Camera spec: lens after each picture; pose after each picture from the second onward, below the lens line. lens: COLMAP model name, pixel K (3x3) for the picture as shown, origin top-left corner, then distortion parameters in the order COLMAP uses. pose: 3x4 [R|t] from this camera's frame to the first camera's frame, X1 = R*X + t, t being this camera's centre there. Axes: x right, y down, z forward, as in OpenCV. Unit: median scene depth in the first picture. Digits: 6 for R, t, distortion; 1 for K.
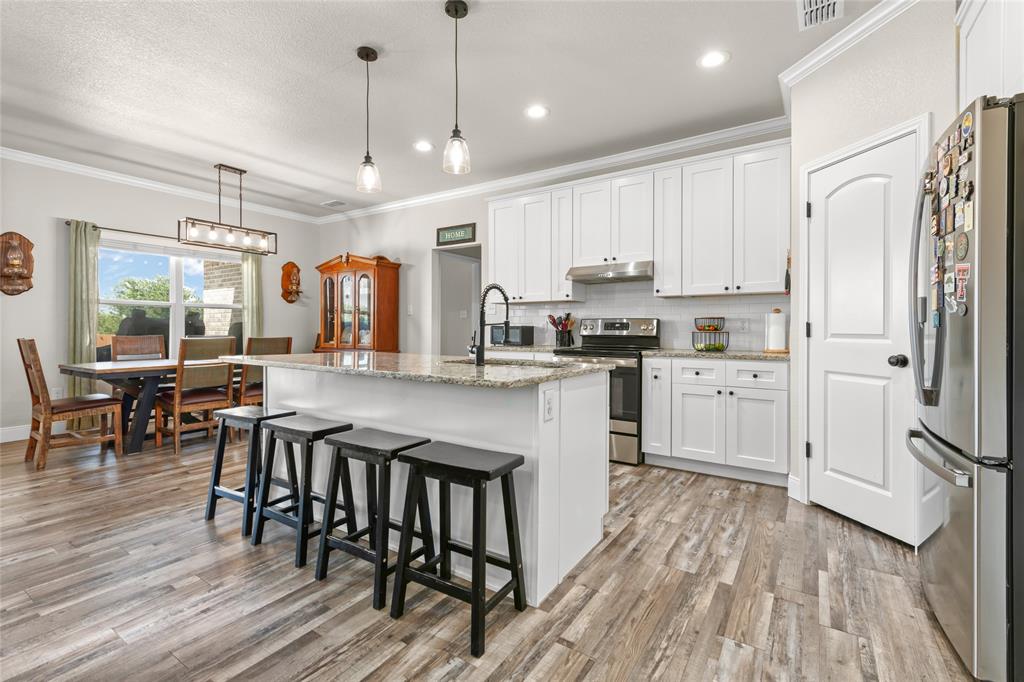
lens RADIAL K [[457.1, 0, 520.4], [0, 457.1, 332.5], [0, 0, 1]] dist [0.001723, 0.000426]
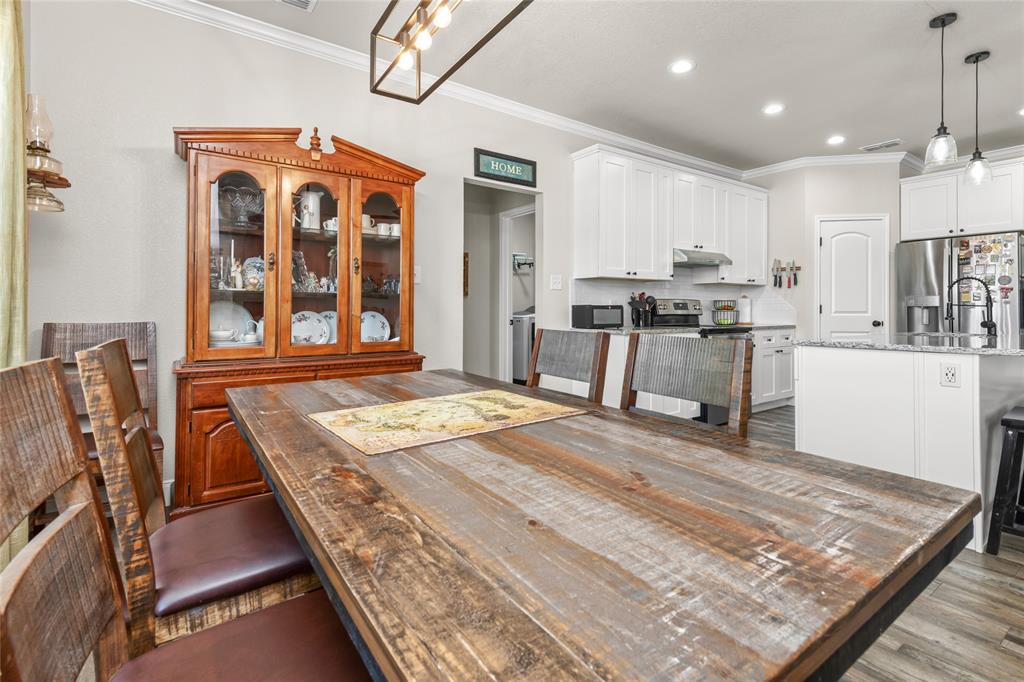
lens RADIAL K [[479.2, 0, 523.3], [0, 479.2, 309.3], [0, 0, 1]] dist [0.000895, -0.000045]
pose [[0.372462, 0.001949, 0.928045, -0.886525], [0.010538, 0.999924, -0.006329, -0.003377], [-0.927988, 0.012137, 0.372413, 0.812556]]
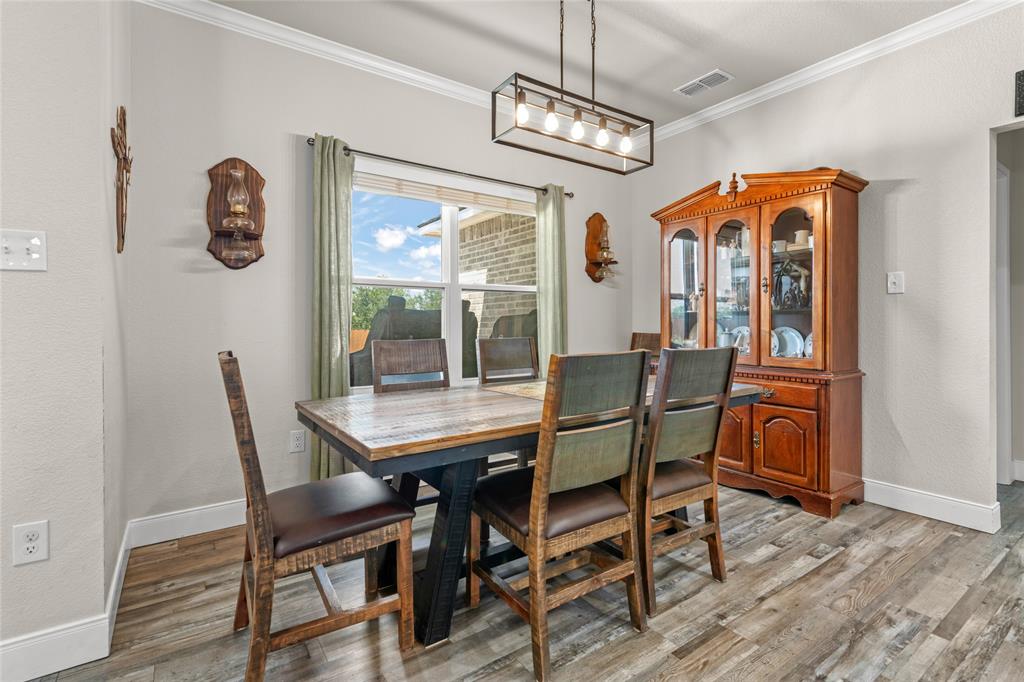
lens RADIAL K [[479.2, 0, 509.2], [0, 479.2, 330.8], [0, 0, 1]] dist [0.000895, -0.000045]
pose [[0.921124, -0.000028, -0.389269, -0.493996], [0.002978, 0.999971, 0.006974, -0.006900], [0.389257, -0.007583, 0.921098, 0.509799]]
